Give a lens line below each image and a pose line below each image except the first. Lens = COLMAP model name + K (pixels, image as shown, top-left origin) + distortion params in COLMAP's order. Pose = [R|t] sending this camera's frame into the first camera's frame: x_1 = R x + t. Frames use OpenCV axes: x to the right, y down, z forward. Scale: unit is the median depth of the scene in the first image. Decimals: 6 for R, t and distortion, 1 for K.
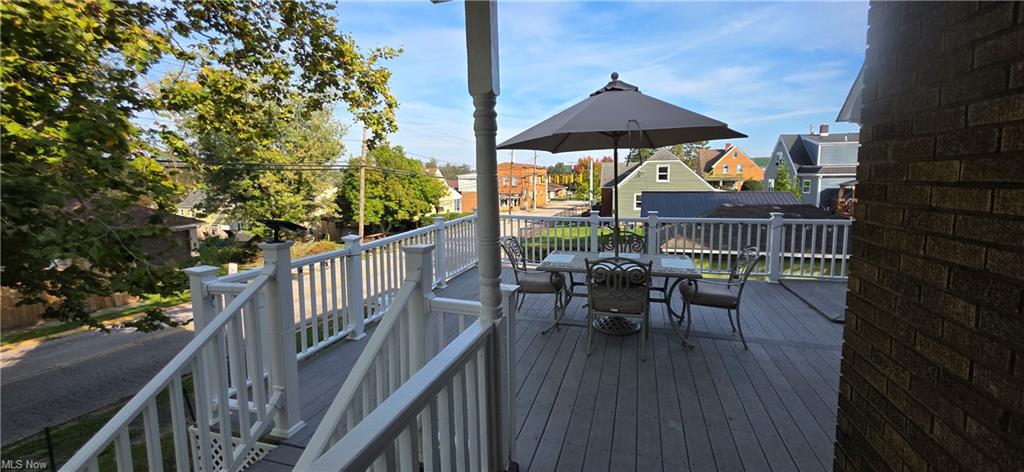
lens RADIAL K [[408.0, 0, 515.7], [0, 408.0, 221.5], [0, 0, 1]] dist [0.000065, -0.000077]
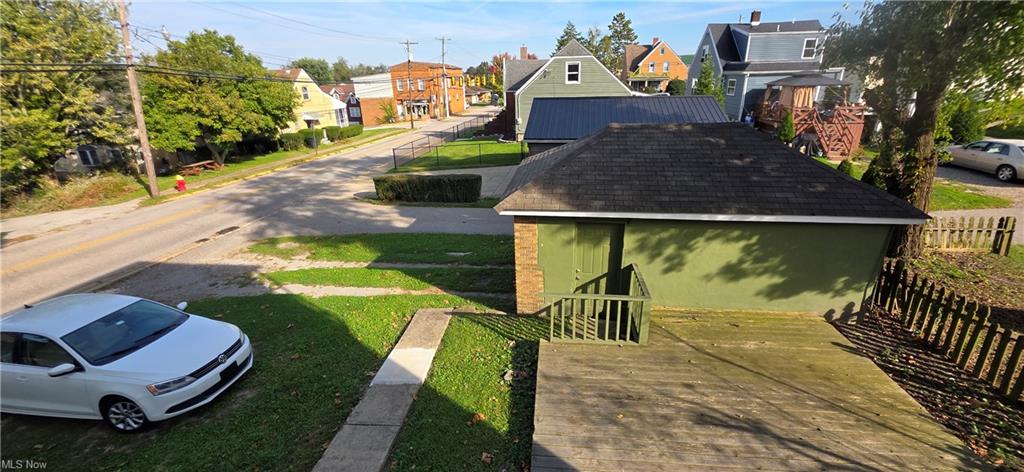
lens RADIAL K [[408.0, 0, 515.7], [0, 408.0, 221.5], [0, 0, 1]] dist [0.000065, -0.000077]
pose [[0.987372, -0.062558, 0.145540, 0.108590], [0.028007, 0.973187, 0.228303, -0.017254], [-0.155920, -0.221344, 0.962650, 0.161678]]
